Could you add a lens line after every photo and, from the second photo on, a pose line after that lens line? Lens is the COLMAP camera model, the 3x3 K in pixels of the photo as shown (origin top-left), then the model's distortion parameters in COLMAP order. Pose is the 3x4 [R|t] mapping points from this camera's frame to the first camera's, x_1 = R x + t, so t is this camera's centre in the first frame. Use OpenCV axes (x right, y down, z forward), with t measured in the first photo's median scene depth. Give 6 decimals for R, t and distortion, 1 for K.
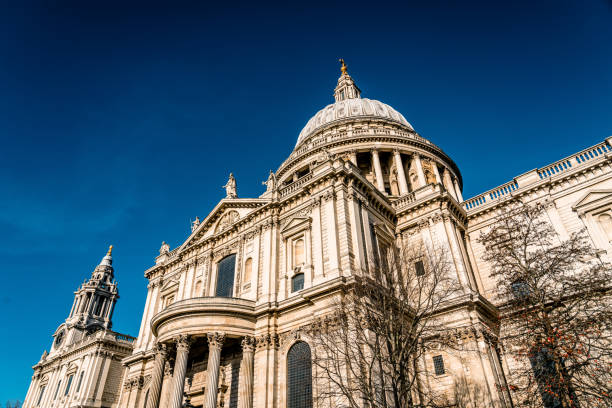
lens RADIAL K [[411.3, 0, 306.0], [0, 411.3, 204.0], [0, 0, 1]] dist [0.003385, 0.001884]
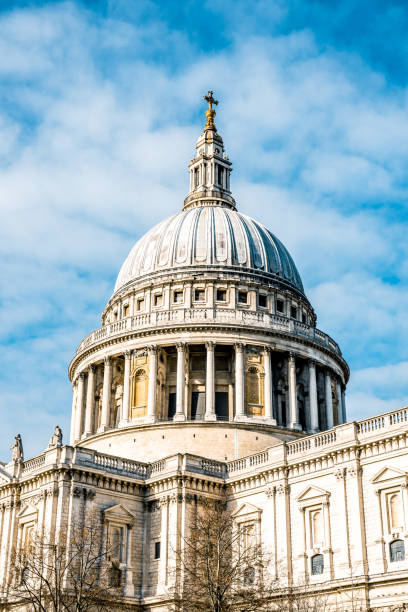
lens RADIAL K [[998.9, 0, 189.7], [0, 998.9, 294.7], [0, 0, 1]] dist [0.155783, -0.091626]
pose [[0.980130, -0.044125, -0.193387, 0.752441], [0.082302, 0.977527, 0.194081, -0.802049], [0.180477, -0.206141, 0.961735, -1.045485]]
